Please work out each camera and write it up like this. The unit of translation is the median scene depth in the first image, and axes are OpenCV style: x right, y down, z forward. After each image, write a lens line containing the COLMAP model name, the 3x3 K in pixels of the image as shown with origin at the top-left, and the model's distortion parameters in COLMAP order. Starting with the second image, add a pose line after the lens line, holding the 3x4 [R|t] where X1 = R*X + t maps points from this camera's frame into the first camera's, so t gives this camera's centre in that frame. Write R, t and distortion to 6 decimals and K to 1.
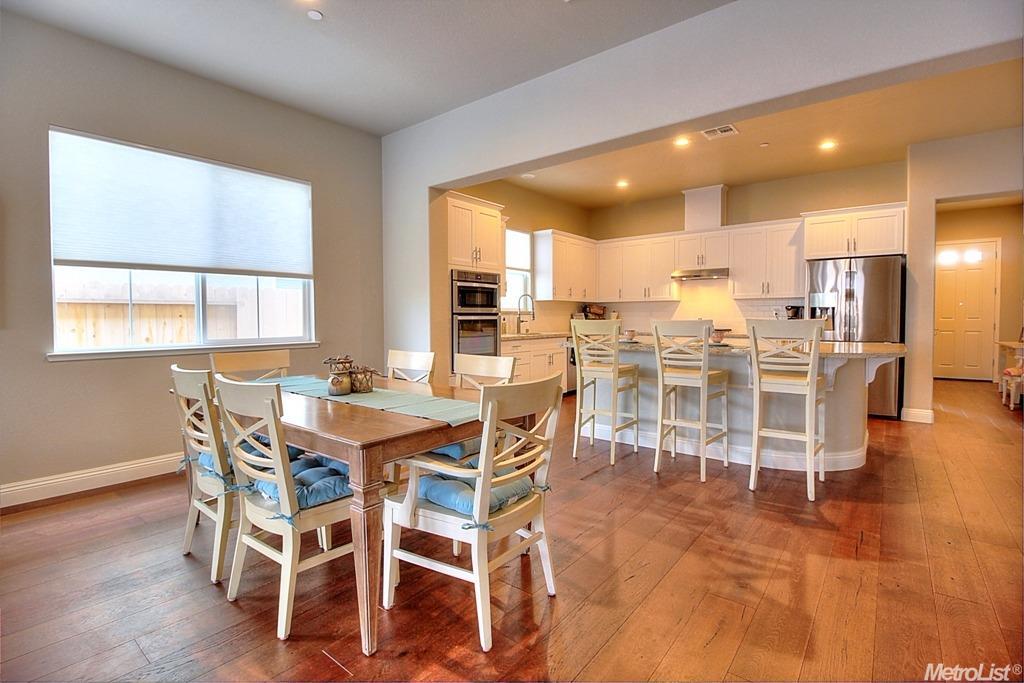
lens RADIAL K [[475.9, 0, 513.8], [0, 475.9, 334.4], [0, 0, 1]] dist [-0.004572, -0.000323]
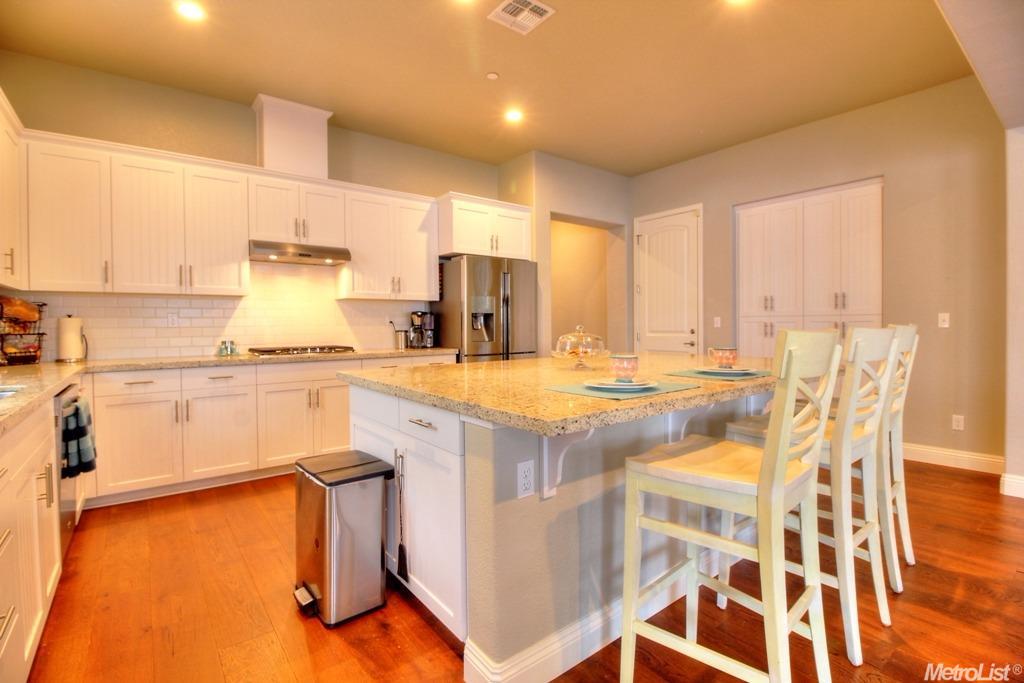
lens RADIAL K [[475.9, 0, 512.0], [0, 475.9, 337.1], [0, 0, 1]] dist [-0.004572, -0.000323]
pose [[0.237047, -0.026041, 0.971149, -0.112688], [0.041664, 0.998993, 0.016618, -0.023243], [-0.970604, 0.036523, 0.237894, 0.632328]]
